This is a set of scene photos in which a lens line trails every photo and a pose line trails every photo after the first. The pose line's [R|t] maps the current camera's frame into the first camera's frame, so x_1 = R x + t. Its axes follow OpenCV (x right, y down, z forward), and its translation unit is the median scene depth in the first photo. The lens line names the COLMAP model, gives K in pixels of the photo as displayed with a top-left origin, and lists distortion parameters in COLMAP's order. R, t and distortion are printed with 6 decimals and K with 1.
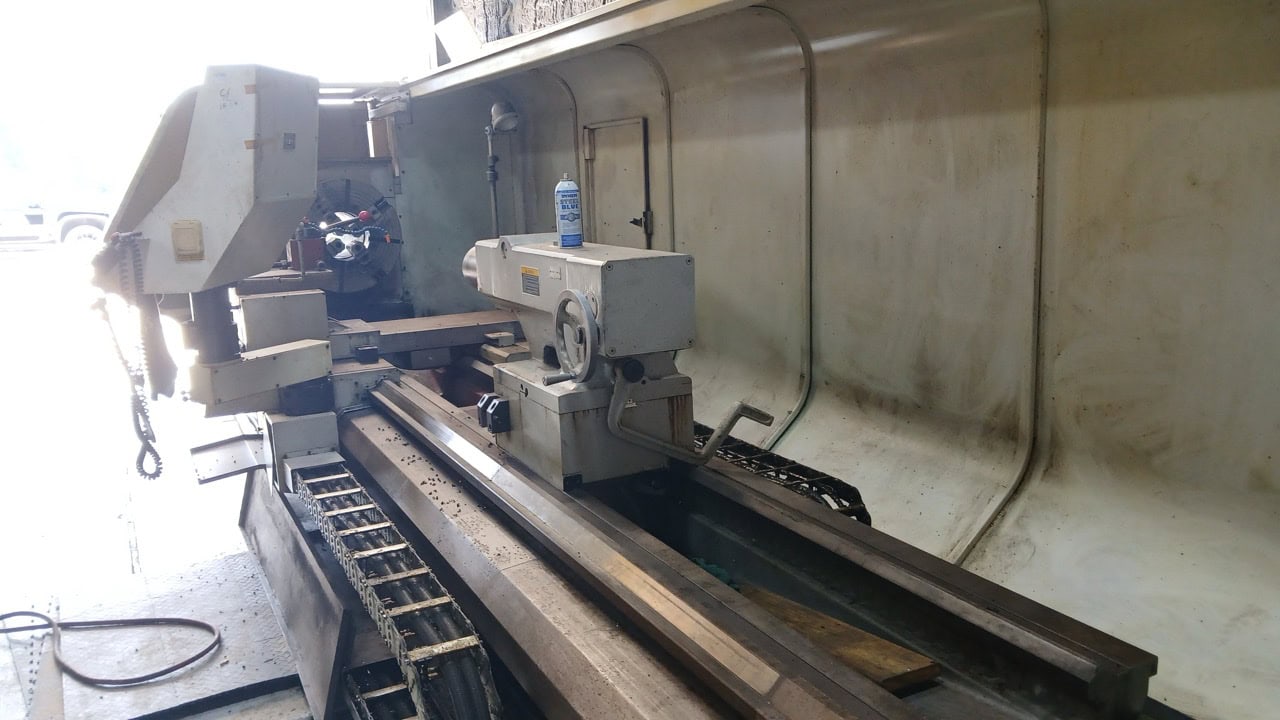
lens RADIAL K [[1003.1, 0, 638.5], [0, 1003.1, 363.7], [0, 0, 1]] dist [0.070261, -0.152161]
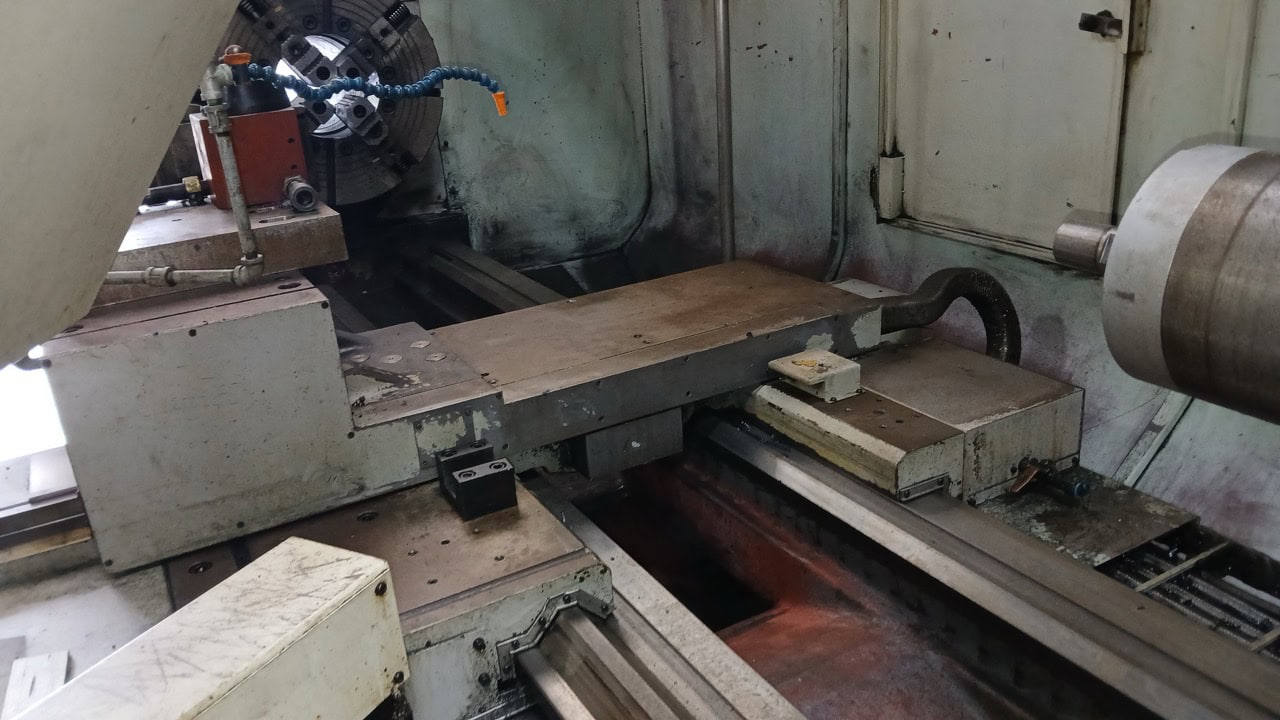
lens RADIAL K [[1003.1, 0, 630.6], [0, 1003.1, 368.7], [0, 0, 1]] dist [0.070261, -0.152161]
pose [[0.998740, -0.046795, 0.018121, -0.224143], [0.042996, 0.984190, 0.171816, -0.097527], [-0.025874, -0.170821, 0.984962, 0.687633]]
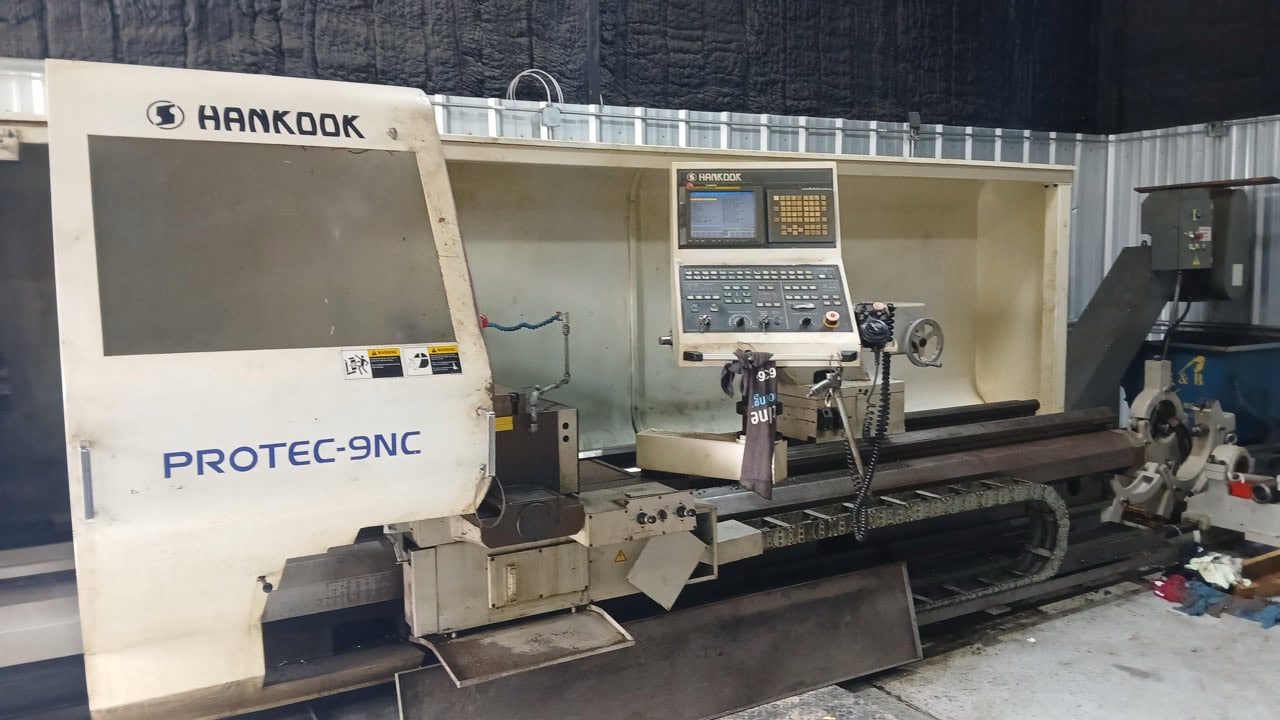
lens RADIAL K [[1003.1, 0, 644.2], [0, 1003.1, 366.2], [0, 0, 1]] dist [0.070261, -0.152161]
pose [[-0.043081, -0.073332, 0.996377, -1.139884], [0.205299, 0.975370, 0.080662, -0.144423], [-0.977751, 0.208030, -0.026965, 0.920232]]
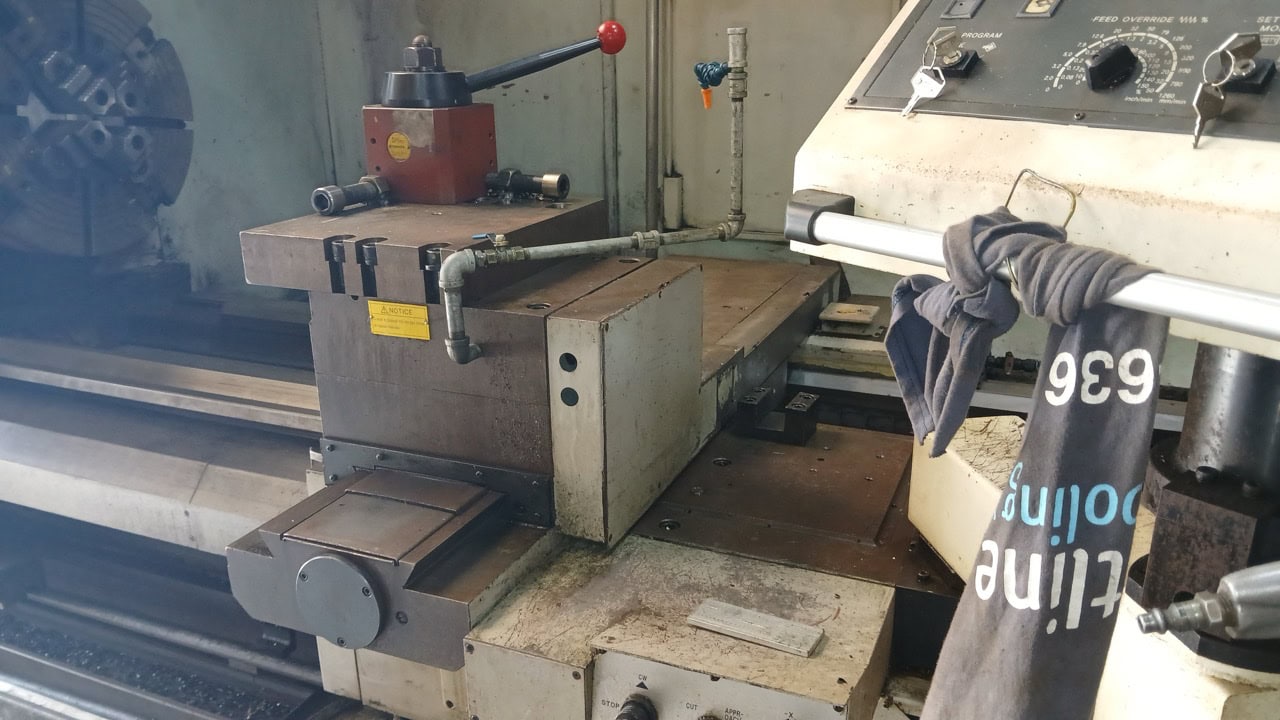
lens RADIAL K [[1003.1, 0, 639.1], [0, 1003.1, 369.3], [0, 0, 1]] dist [0.070261, -0.152161]
pose [[0.768508, -0.176517, 0.615010, -0.531319], [0.105890, 0.983026, 0.149825, -0.087136], [-0.631017, -0.050018, 0.774154, 0.747690]]
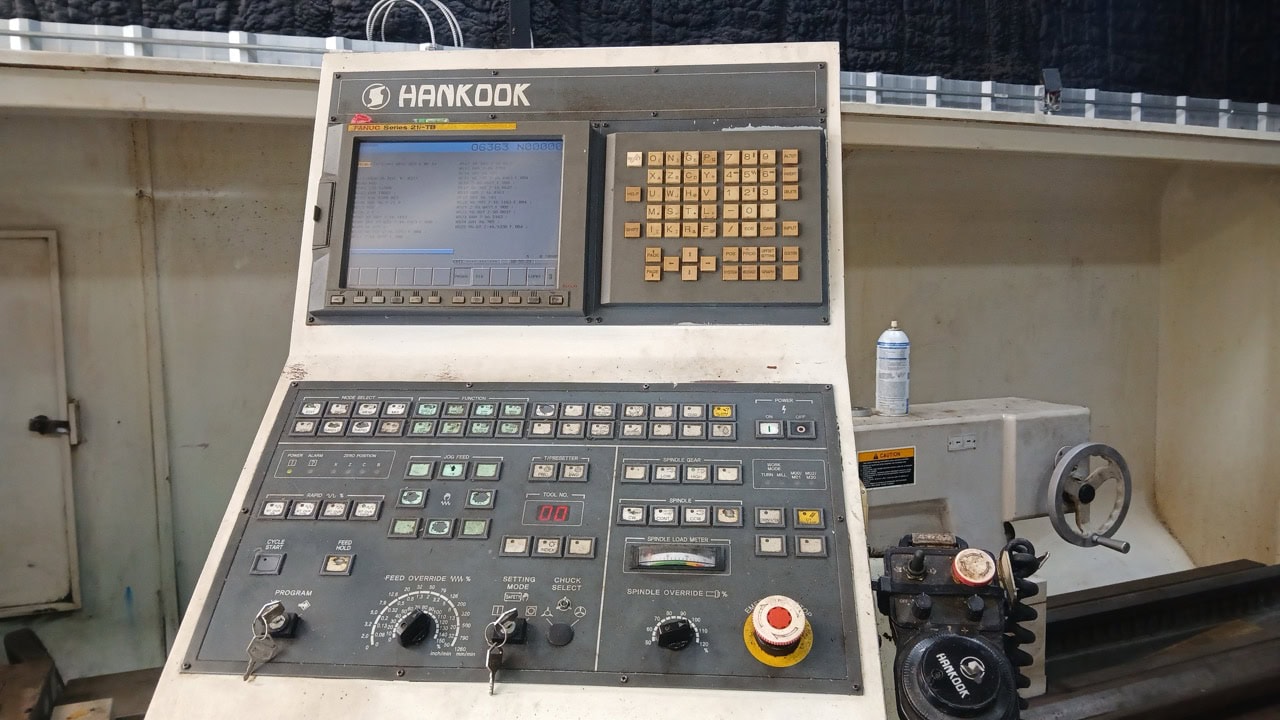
lens RADIAL K [[1003.1, 0, 643.3], [0, 1003.1, 367.1], [0, 0, 1]] dist [0.070261, -0.152161]
pose [[0.066261, -0.056440, 0.996205, -0.567339], [0.202533, 0.978376, 0.041959, -0.149319], [-0.977031, 0.198984, 0.076259, 0.752777]]
